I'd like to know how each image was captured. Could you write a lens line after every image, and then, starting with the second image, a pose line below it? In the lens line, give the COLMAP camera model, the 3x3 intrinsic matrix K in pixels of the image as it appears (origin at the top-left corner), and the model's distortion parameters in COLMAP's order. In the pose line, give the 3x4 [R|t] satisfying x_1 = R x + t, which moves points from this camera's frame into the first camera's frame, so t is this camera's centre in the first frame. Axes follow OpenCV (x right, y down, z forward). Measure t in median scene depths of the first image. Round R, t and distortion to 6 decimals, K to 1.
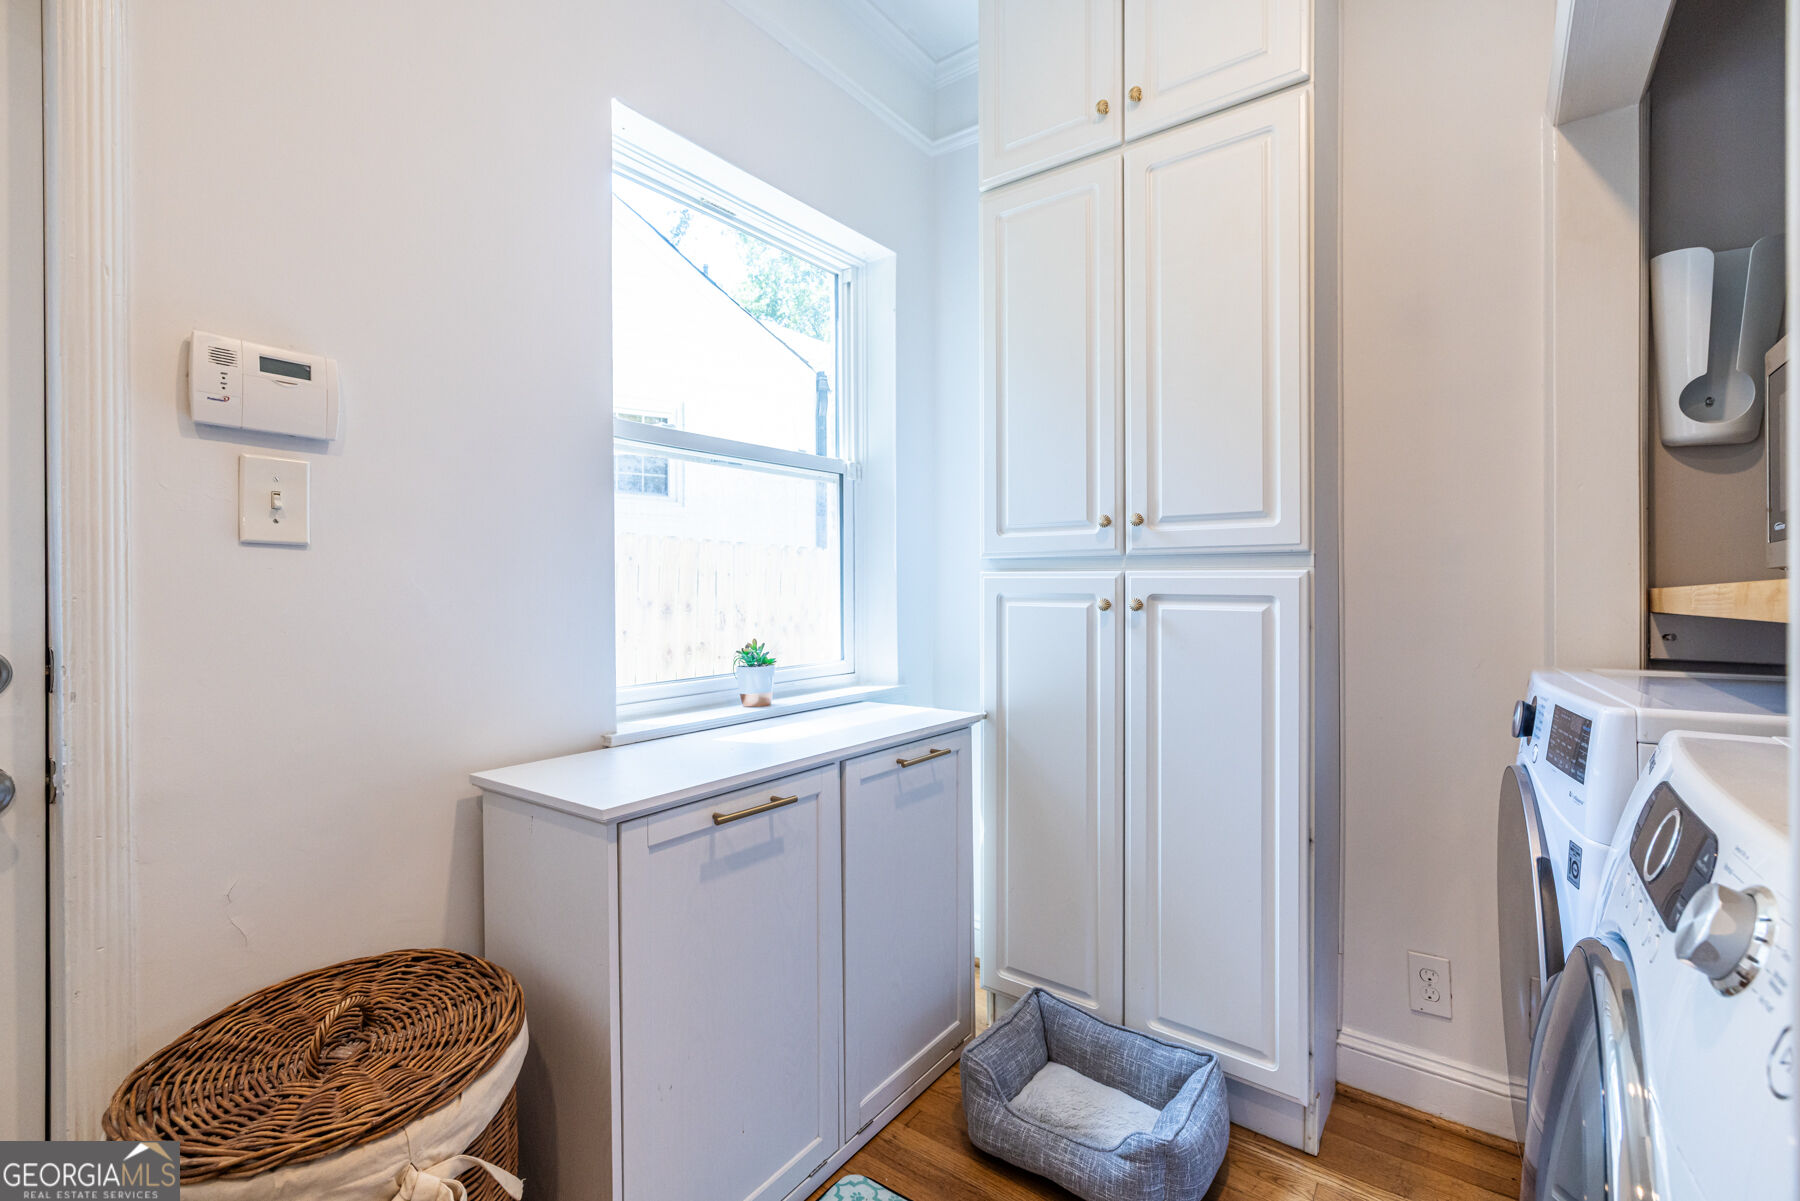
lens RADIAL K [[782.7, 0, 900.0], [0, 782.7, 600.5], [0, 0, 1]] dist [-0.001030, -0.000176]
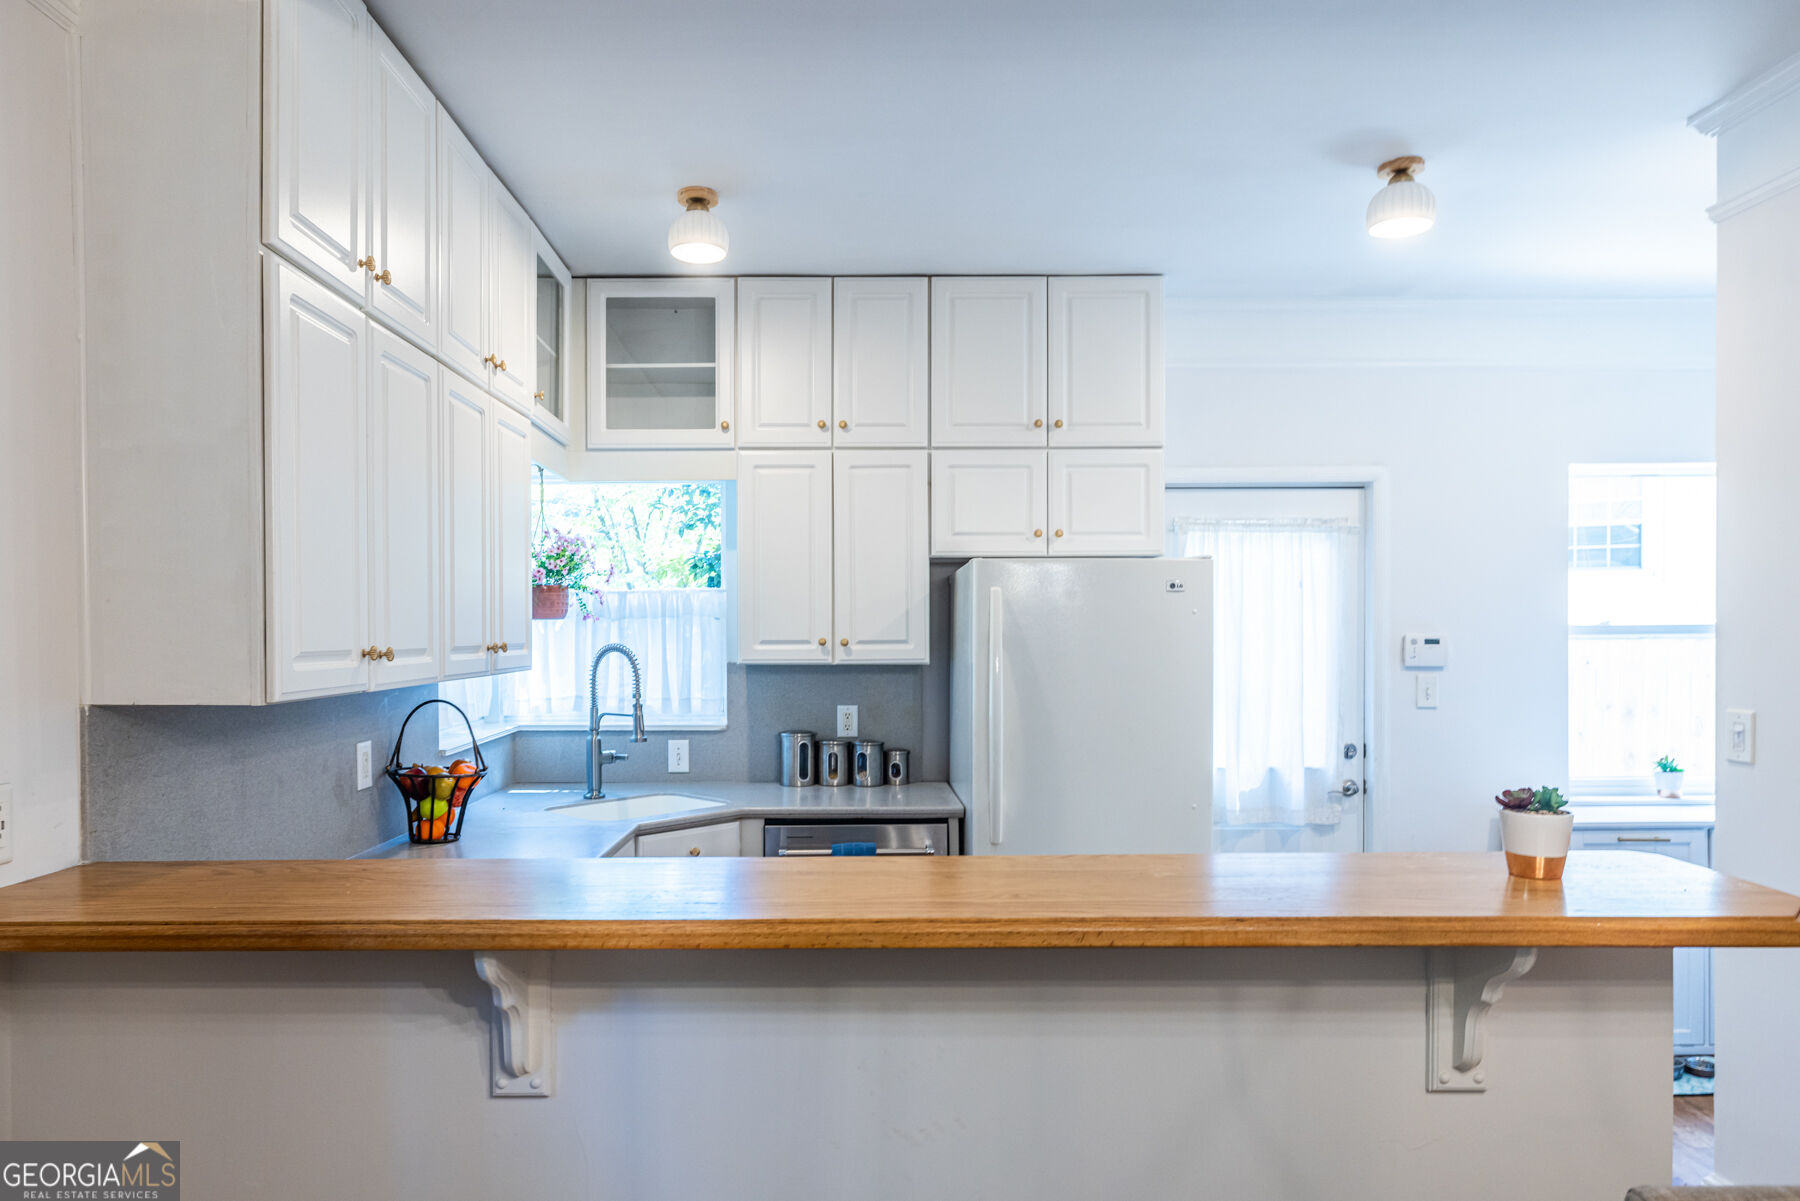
lens RADIAL K [[1090.9, 0, 895.3], [0, 1090.9, 649.0], [0, 0, 1]] dist [0.000721, 0.000386]
pose [[0.617799, 0.001287, -0.786335, 0.585071], [-0.012159, 0.999895, -0.007916, -0.128143], [0.786242, 0.014452, 0.617750, -1.588308]]
